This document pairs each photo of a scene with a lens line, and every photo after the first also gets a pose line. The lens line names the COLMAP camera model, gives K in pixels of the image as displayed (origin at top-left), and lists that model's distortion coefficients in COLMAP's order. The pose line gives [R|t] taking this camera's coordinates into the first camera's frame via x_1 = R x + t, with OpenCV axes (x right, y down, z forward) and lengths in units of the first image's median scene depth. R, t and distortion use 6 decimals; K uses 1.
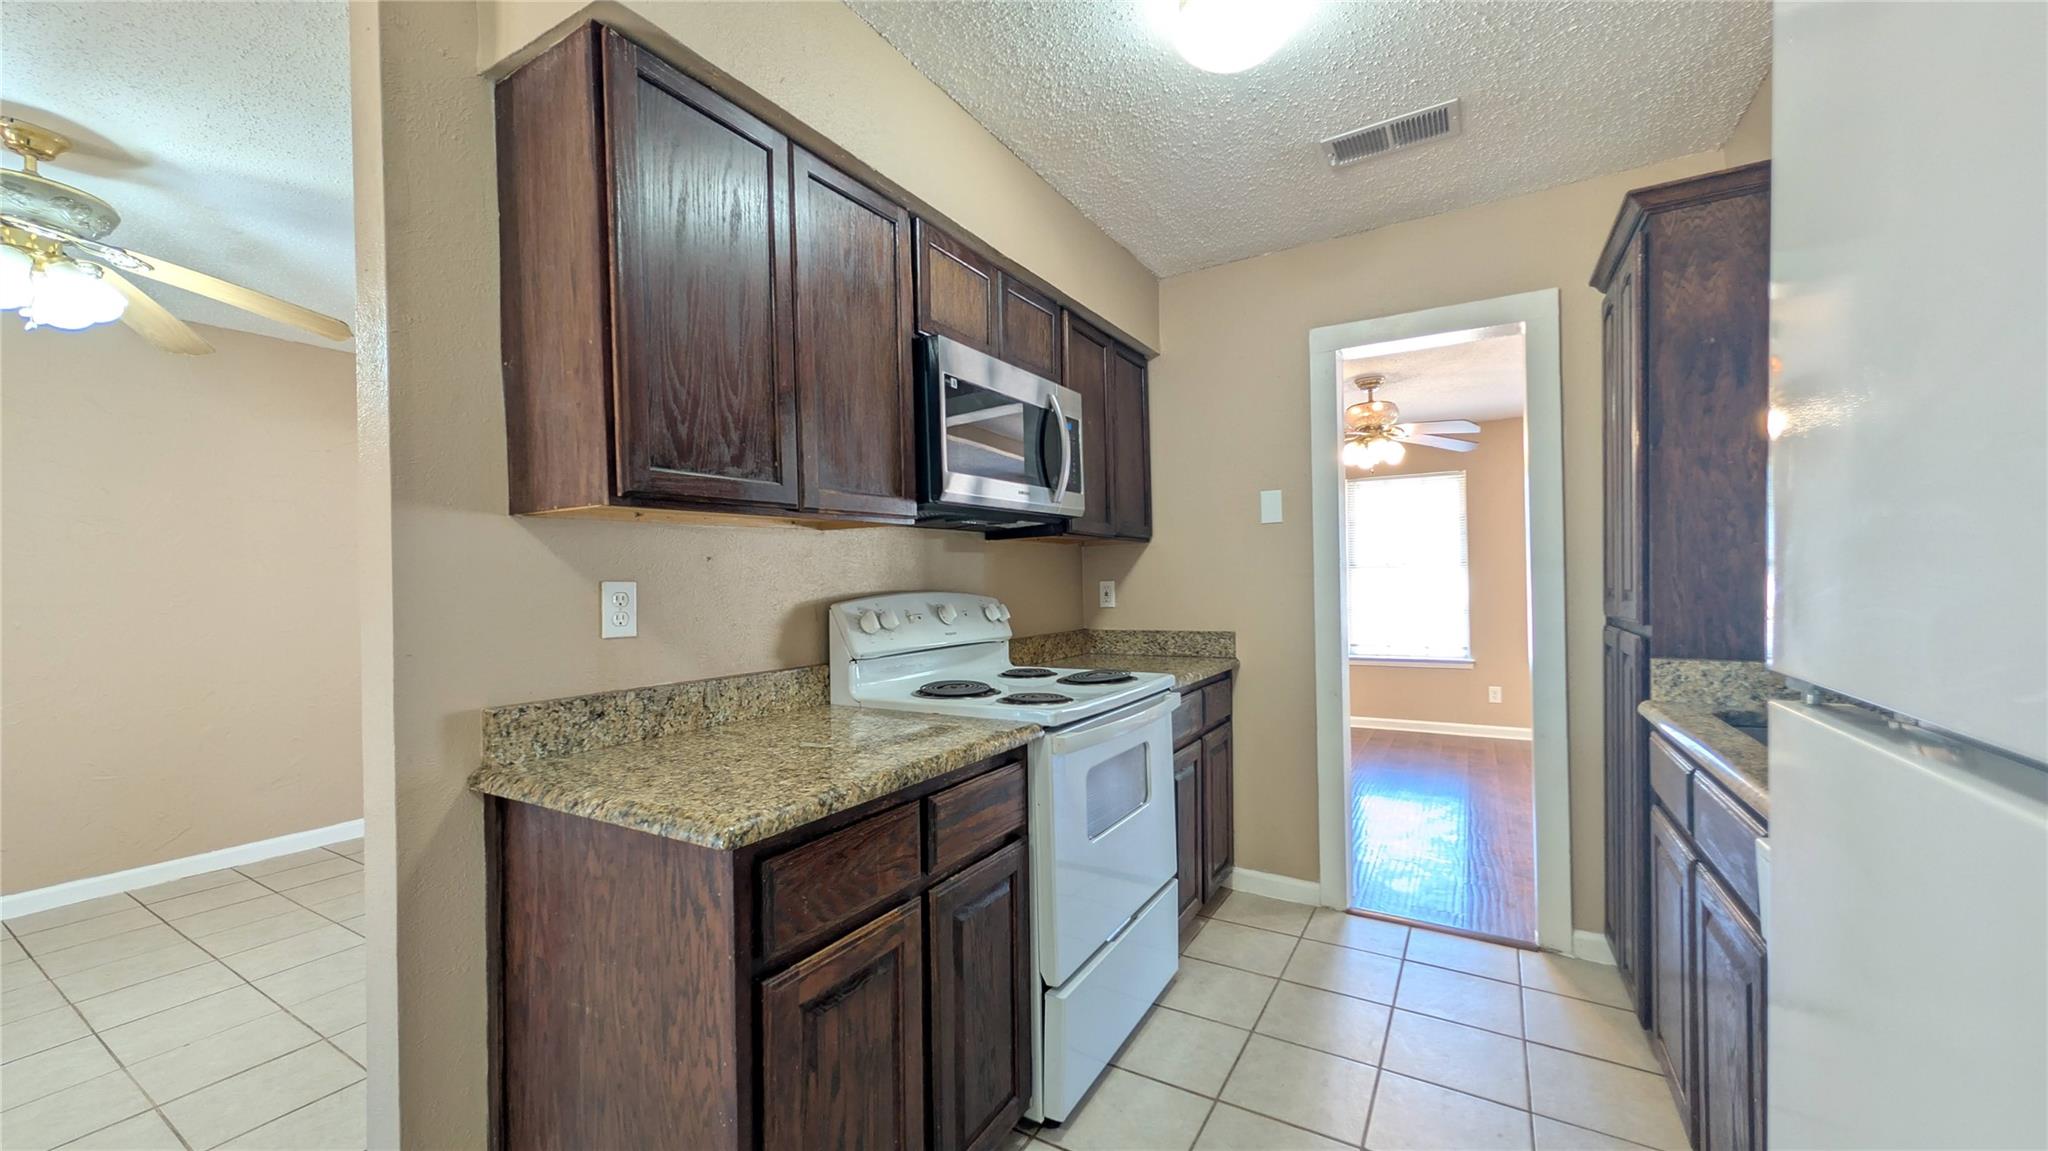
lens RADIAL K [[769.0, 0, 1024.1], [0, 769.0, 580.9], [0, 0, 1]] dist [0.003389, -0.000178]
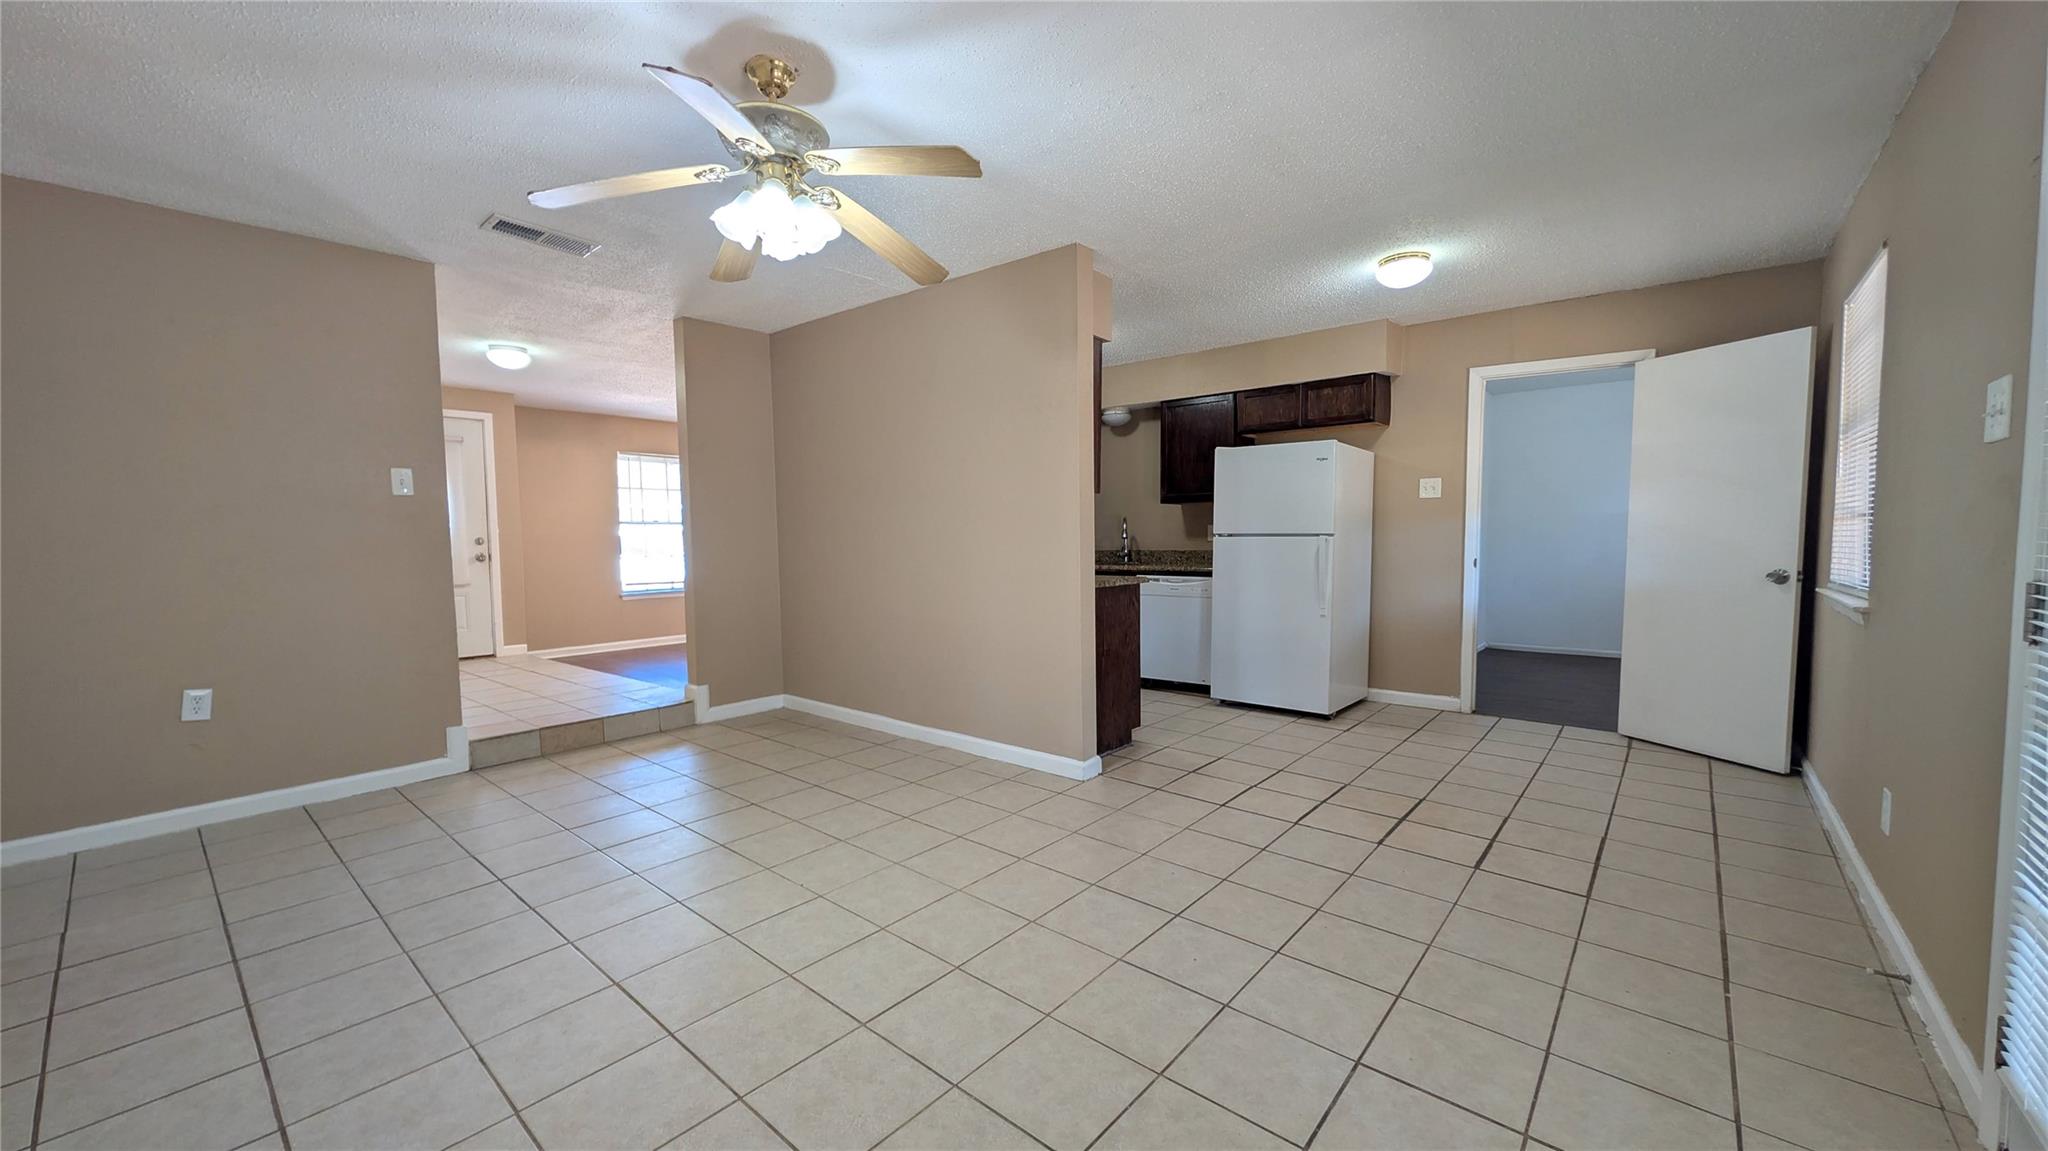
lens RADIAL K [[769.0, 0, 1021.5], [0, 769.0, 578.2], [0, 0, 1]] dist [0.003389, -0.000178]
pose [[0.169423, -0.040919, 0.984694, -1.945991], [0.000377, 0.999140, 0.041454, 0.062317], [-0.985543, -0.006652, 0.169293, 0.402224]]
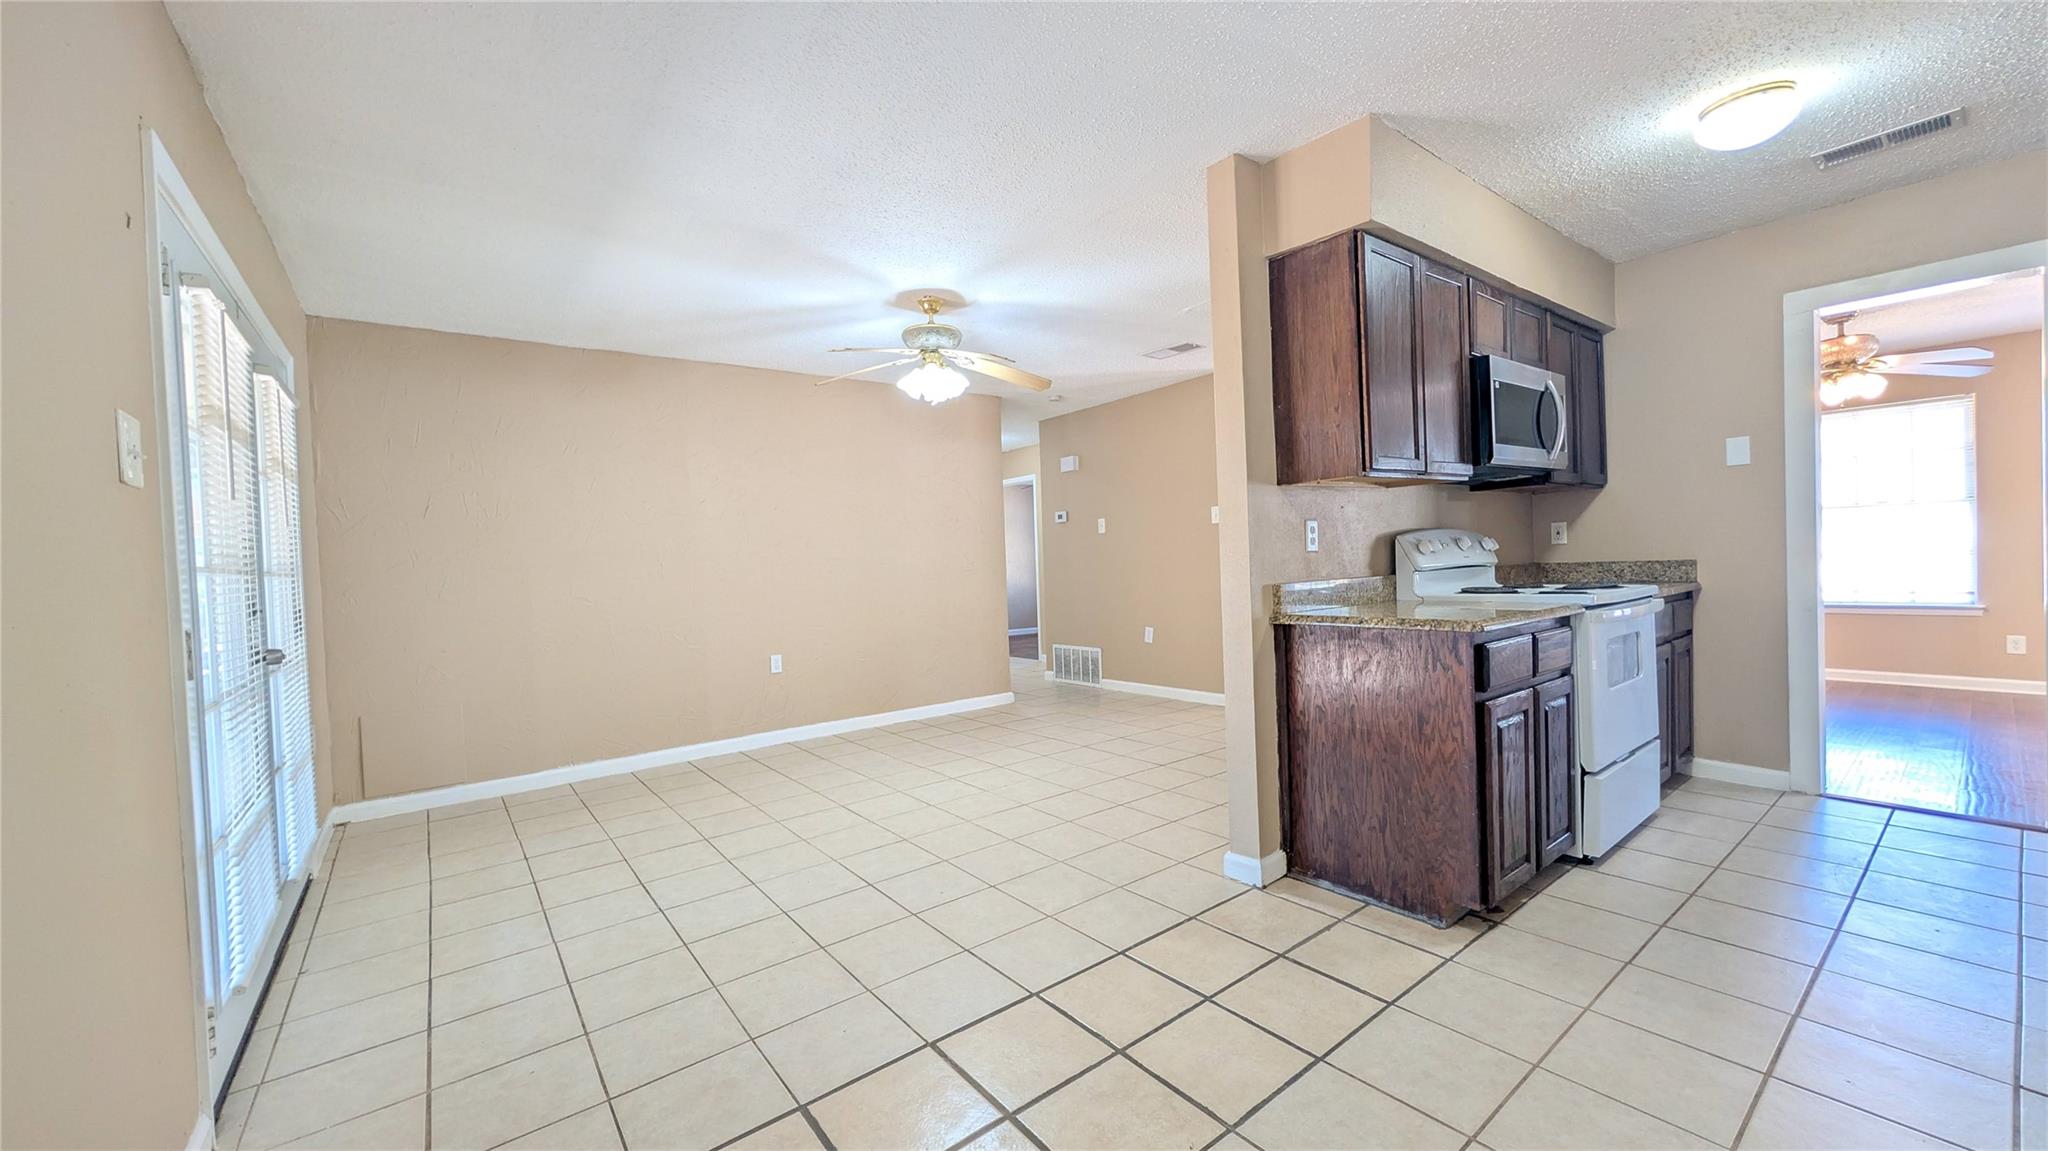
lens RADIAL K [[769.0, 0, 1028.3], [0, 769.0, 579.7], [0, 0, 1]] dist [0.003389, -0.000178]
pose [[0.932581, -0.008742, -0.360854, -0.324769], [0.022633, 0.999156, 0.034287, 0.041465], [0.360249, -0.040142, 0.931992, -0.601244]]
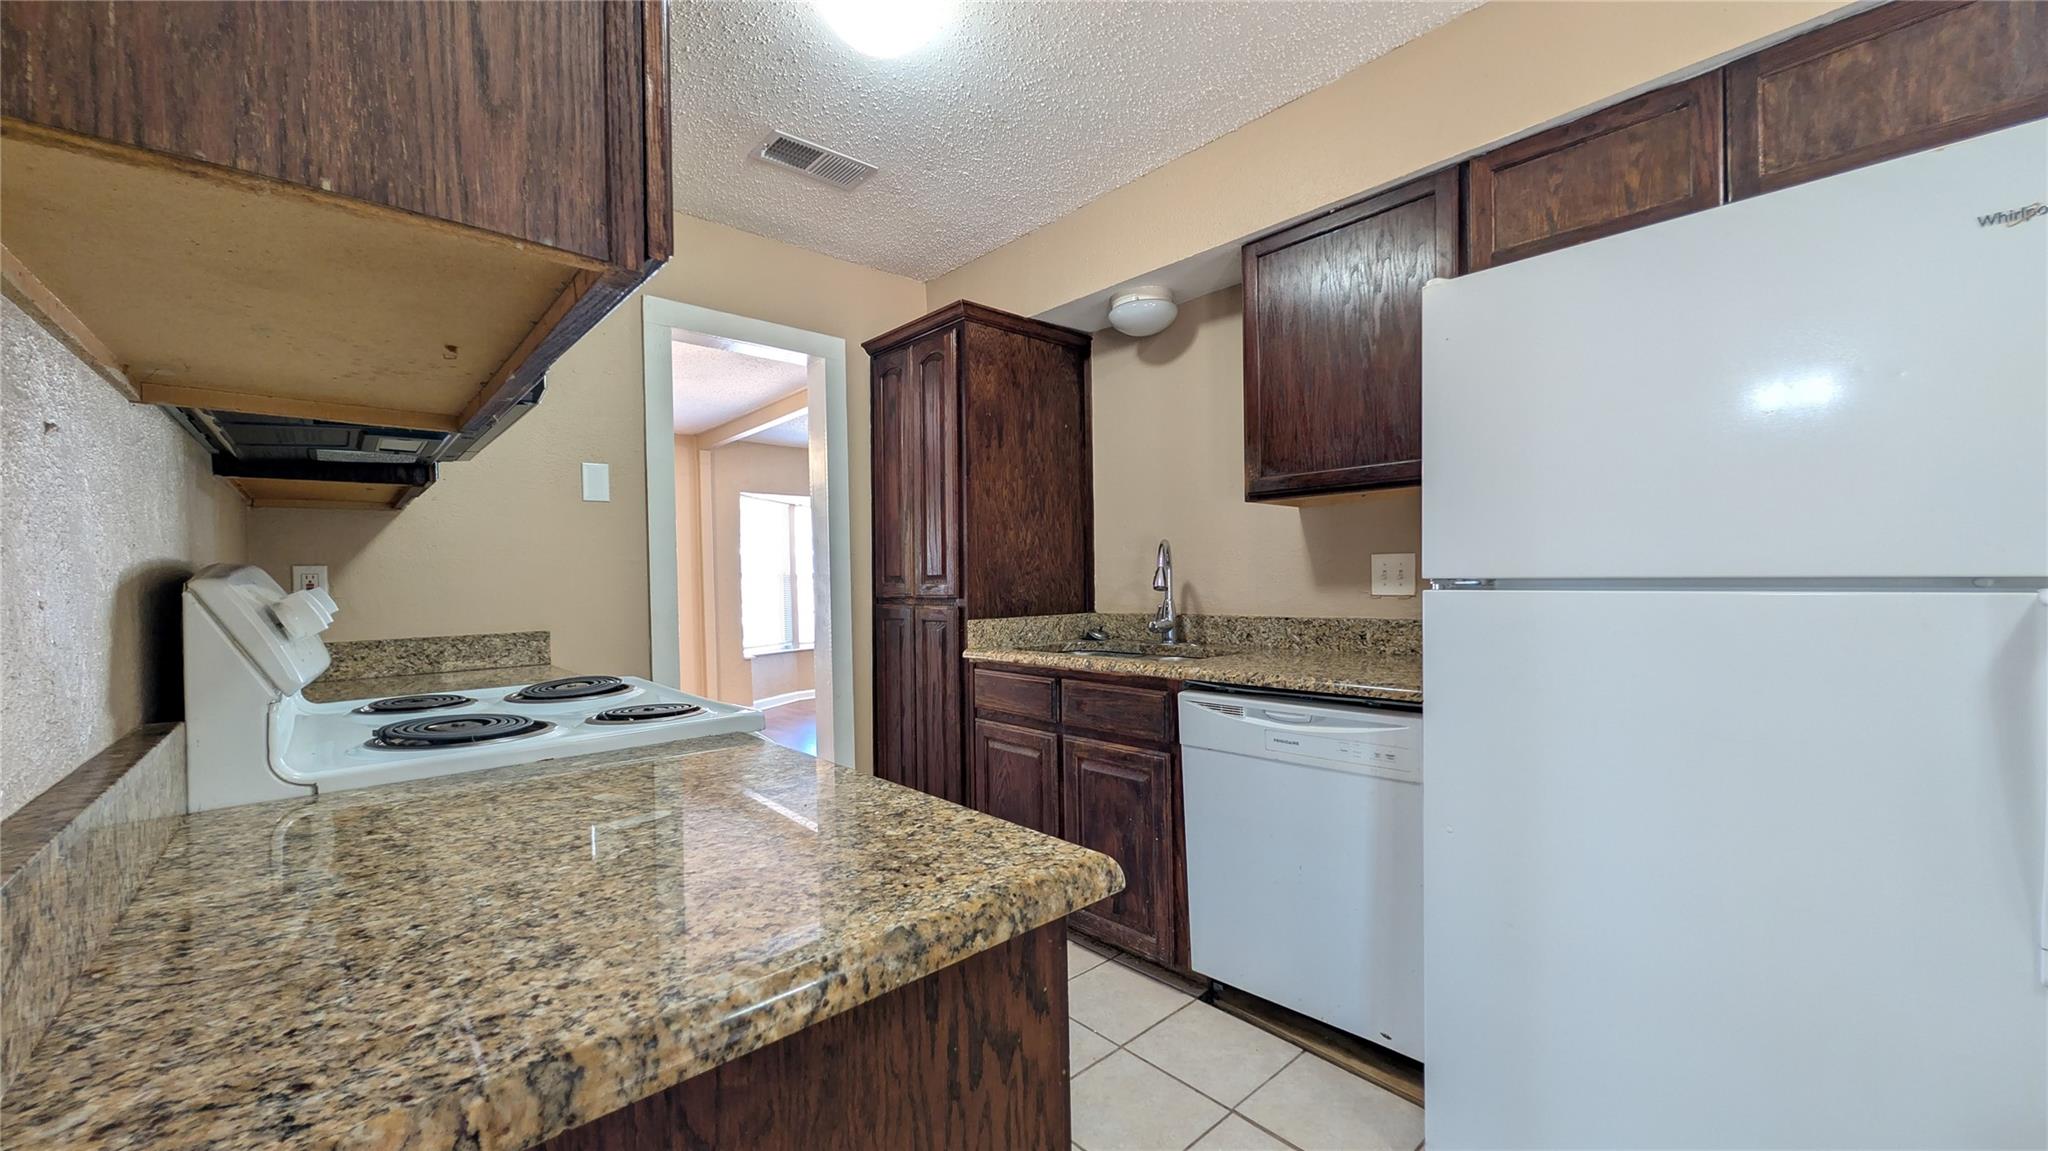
lens RADIAL K [[769.0, 0, 1023.5], [0, 769.0, 585.1], [0, 0, 1]] dist [0.003389, -0.000178]
pose [[0.297289, 0.003166, 0.954782, -0.443220], [0.008126, 0.999950, -0.005846, 0.033717], [-0.954753, 0.009496, 0.297248, 0.362049]]
